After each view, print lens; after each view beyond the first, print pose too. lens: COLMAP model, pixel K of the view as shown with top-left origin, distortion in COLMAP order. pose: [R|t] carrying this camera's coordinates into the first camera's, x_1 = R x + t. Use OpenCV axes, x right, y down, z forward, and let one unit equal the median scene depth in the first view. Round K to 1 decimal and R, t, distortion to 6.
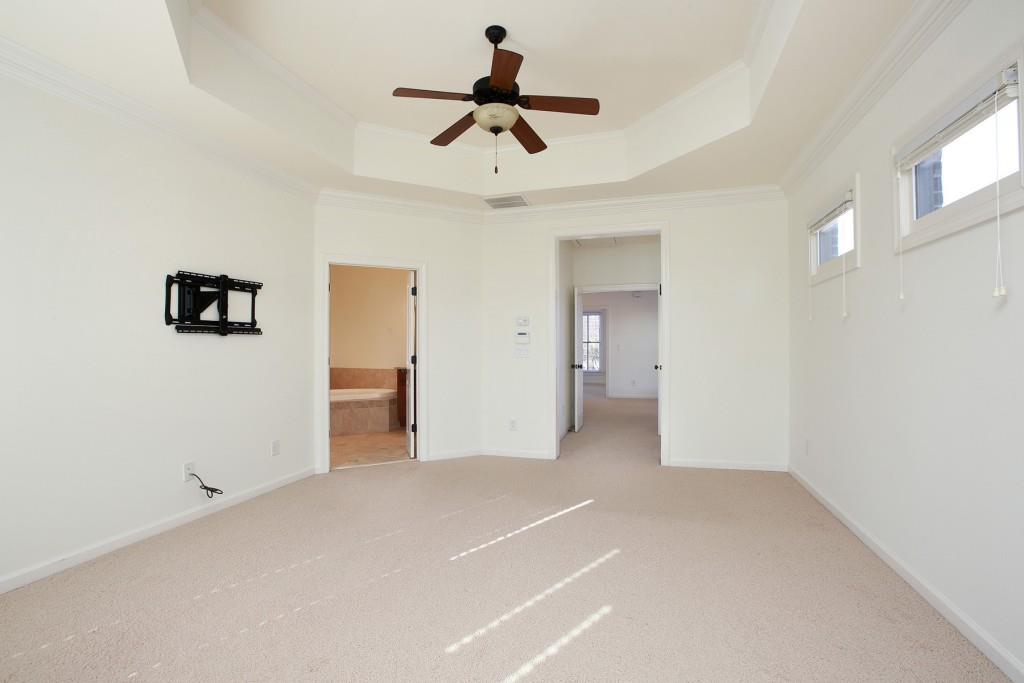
lens RADIAL K [[484.6, 0, 510.8], [0, 484.6, 340.9], [0, 0, 1]] dist [0.000104, 0.000590]
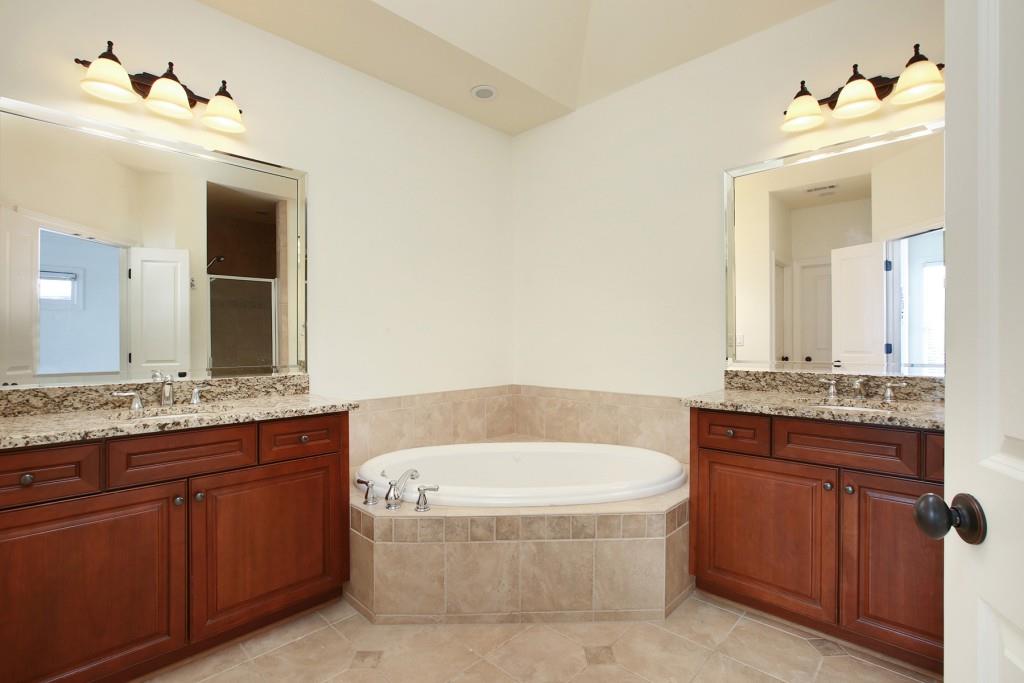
lens RADIAL K [[484.6, 0, 510.5], [0, 484.6, 341.0], [0, 0, 1]] dist [0.000104, 0.000590]
pose [[0.890861, 0.003602, -0.454261, -0.199561], [0.000245, 0.999965, 0.008409, 0.014379], [0.454276, -0.007602, 0.890829, 0.689355]]
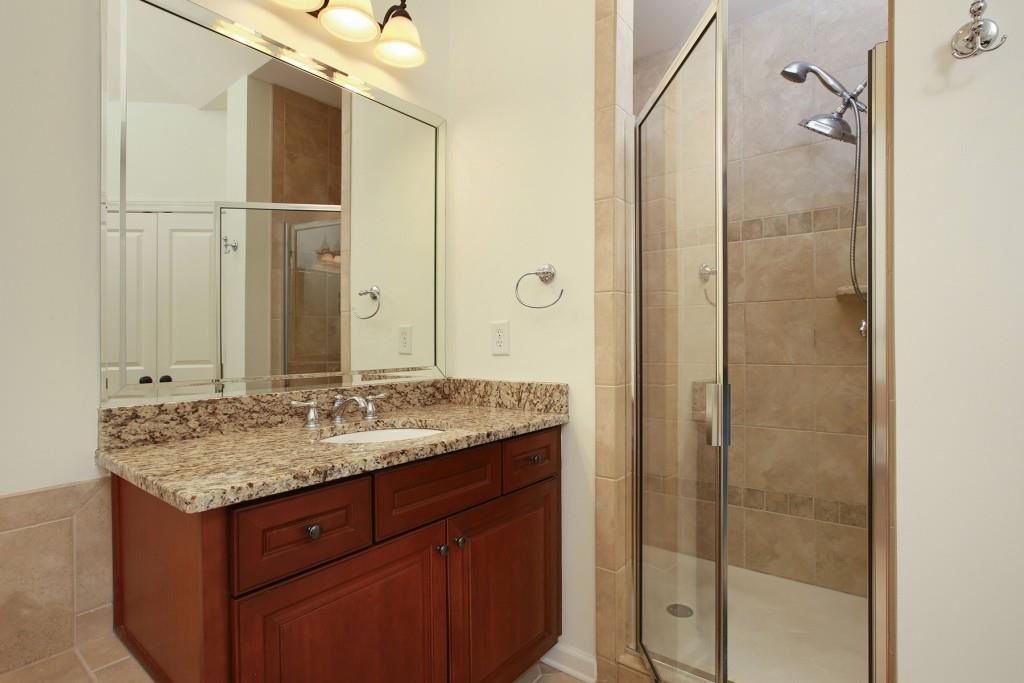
lens RADIAL K [[484.6, 0, 512.2], [0, 484.6, 345.1], [0, 0, 1]] dist [0.000104, 0.000590]
pose [[0.372285, 0.005914, 0.928099, -0.354636], [0.000237, 0.999979, -0.006467, 0.020217], [-0.928118, 0.002627, 0.372276, 0.956402]]
